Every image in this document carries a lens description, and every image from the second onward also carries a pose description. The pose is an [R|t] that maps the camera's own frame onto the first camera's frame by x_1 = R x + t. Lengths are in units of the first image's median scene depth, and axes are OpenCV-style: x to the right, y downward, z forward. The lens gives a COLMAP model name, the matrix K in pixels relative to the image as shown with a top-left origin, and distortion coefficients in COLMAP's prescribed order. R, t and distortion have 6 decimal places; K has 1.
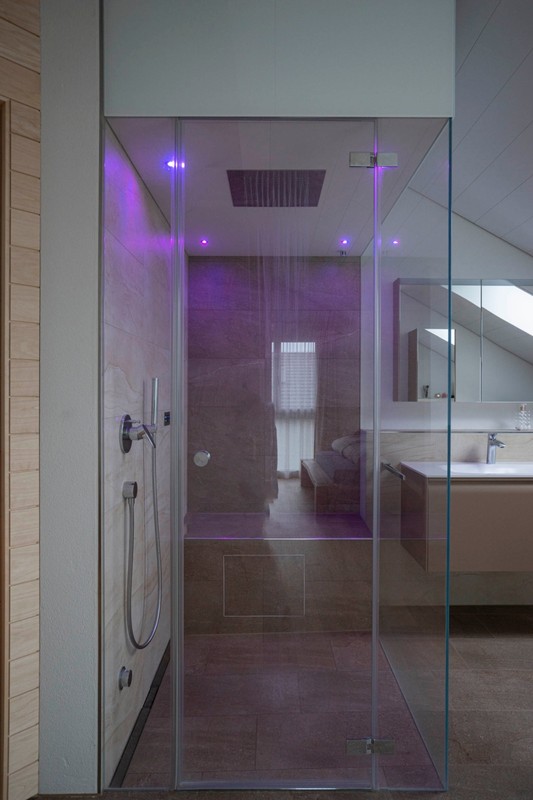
lens RADIAL K [[523.9, 0, 269.7], [0, 523.9, 399.2], [0, 0, 1]] dist [-0.024407, 0.027507]
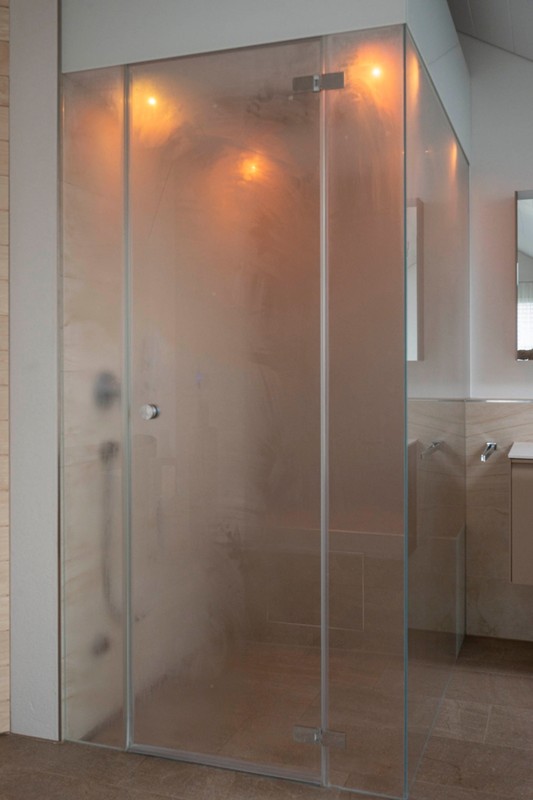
lens RADIAL K [[806.1, 0, 275.3], [0, 806.1, 370.1], [0, 0, 1]] dist [-0.017141, 0.000000]
pose [[0.941597, -0.004807, -0.336708, 0.504928], [0.002772, 0.999975, -0.006525, 0.039530], [0.336731, 0.005211, 0.941587, -0.278891]]
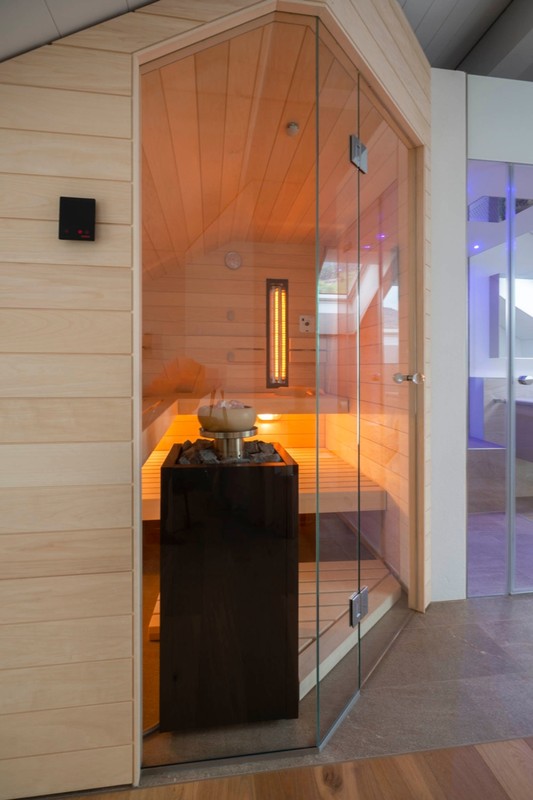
lens RADIAL K [[420.6, 0, 270.6], [0, 420.6, 363.8], [0, 0, 1]] dist [0.006076, 0.000168]
pose [[0.988339, 0.009152, 0.151994, -0.923192], [-0.006166, 0.999779, -0.020103, 0.080876], [-0.152144, 0.018932, 0.988177, -0.118758]]
